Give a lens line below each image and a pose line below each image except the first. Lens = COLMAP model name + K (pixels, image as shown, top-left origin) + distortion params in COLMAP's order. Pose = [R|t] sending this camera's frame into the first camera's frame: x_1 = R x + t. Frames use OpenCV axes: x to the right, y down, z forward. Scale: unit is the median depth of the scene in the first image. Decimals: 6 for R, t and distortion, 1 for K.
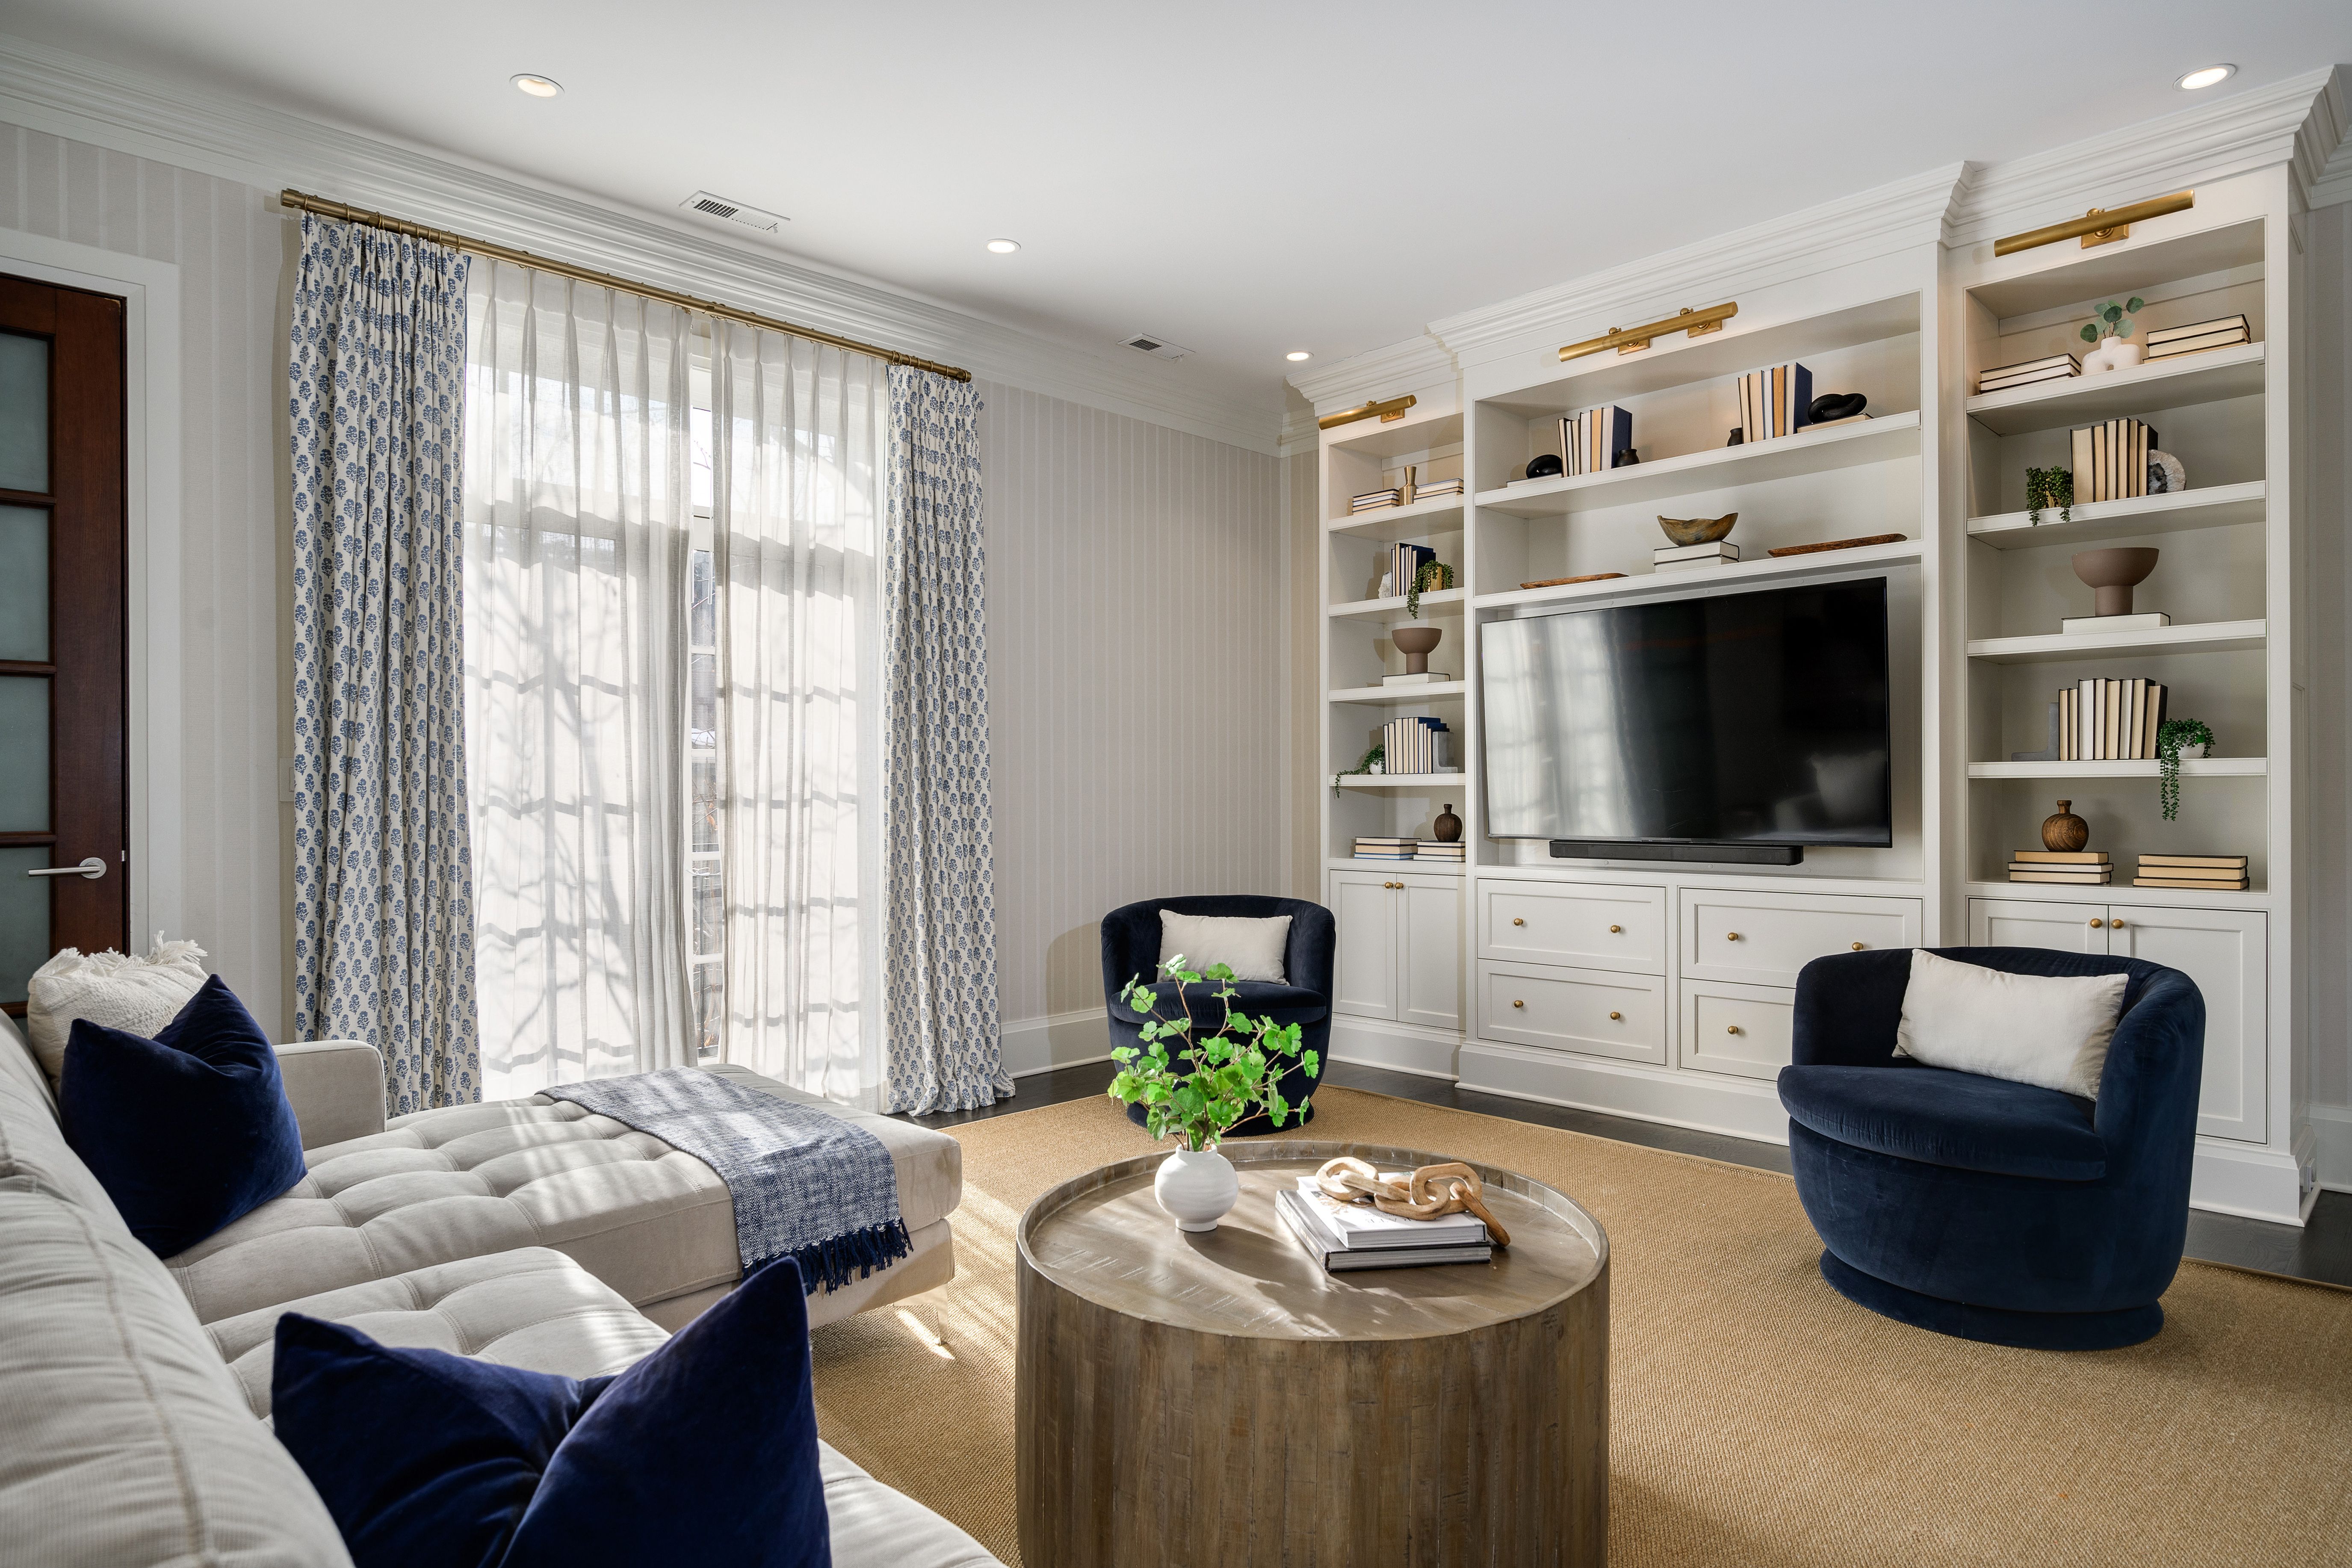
lens RADIAL K [[1361.4, 0, 1180.8], [0, 1361.4, 787.5], [0, 0, 1]] dist [-0.000551, 0.000135]
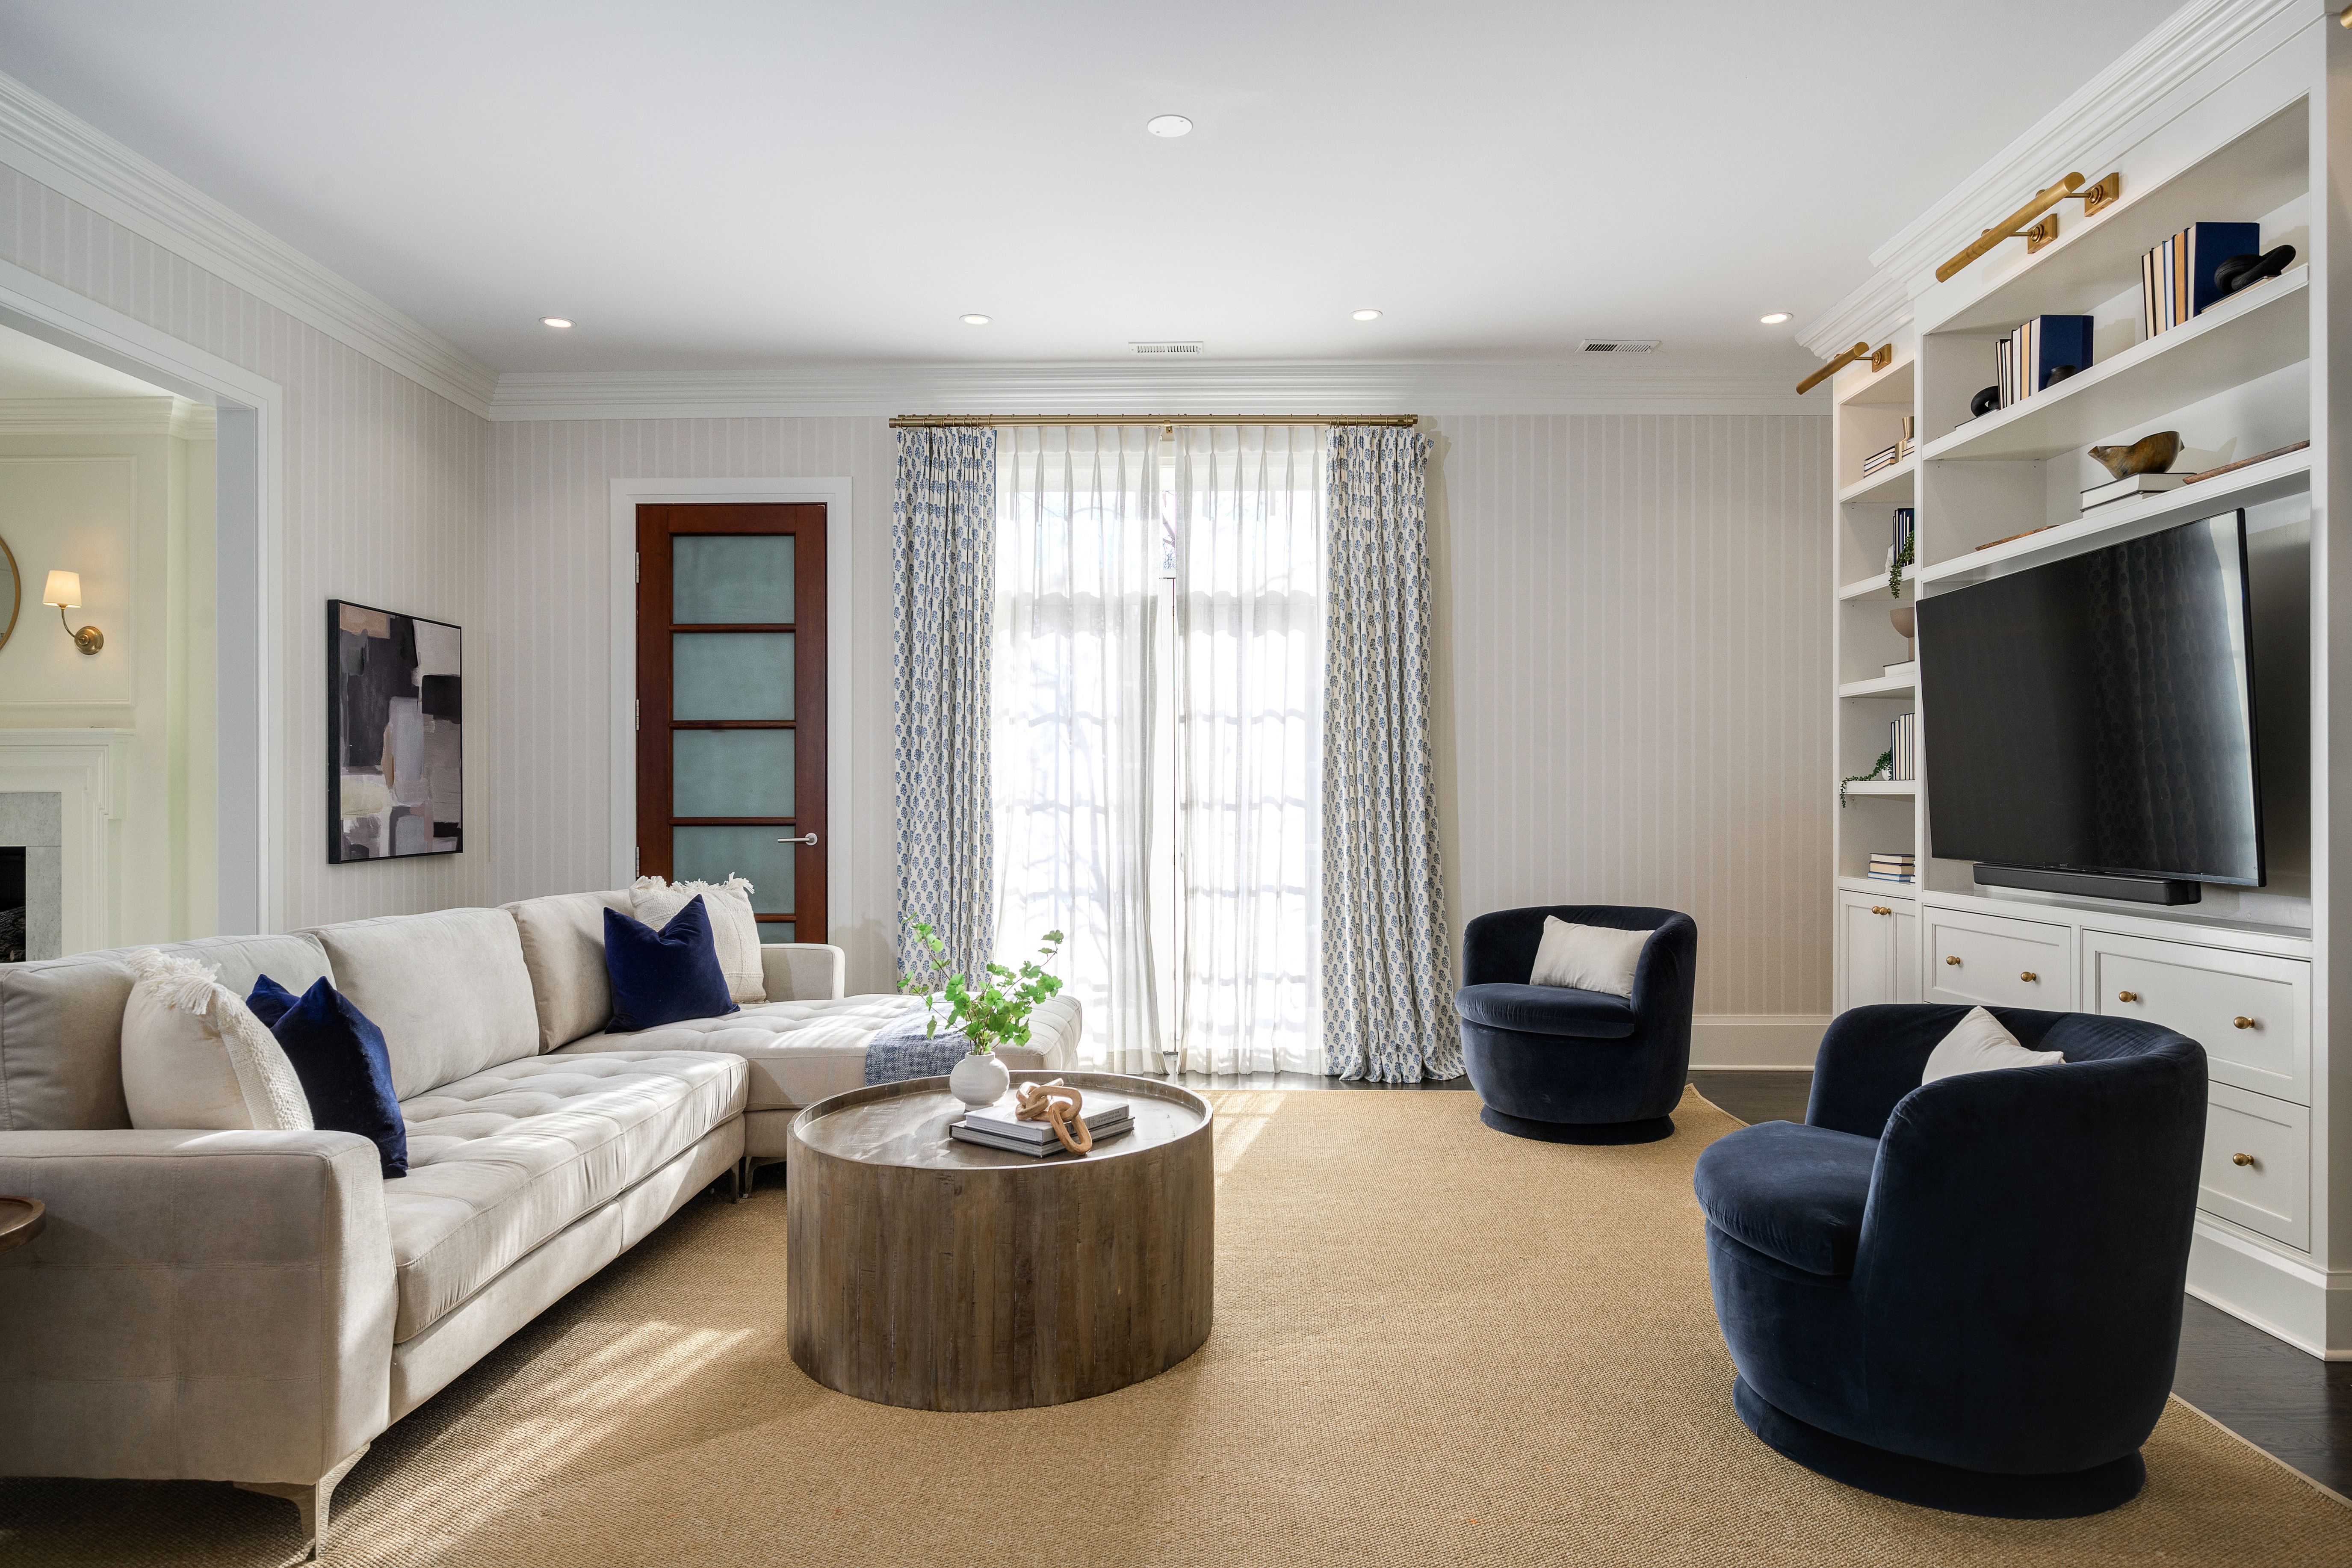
lens RADIAL K [[1466.5, 0, 1177.3], [0, 1466.5, 789.6], [0, 0, 1]] dist [-0.003143, 0.003719]
pose [[0.681373, 0.003752, -0.731927, 0.651134], [-0.002054, 0.999993, 0.003214, -0.007614], [0.731933, -0.000687, 0.681376, 0.058405]]
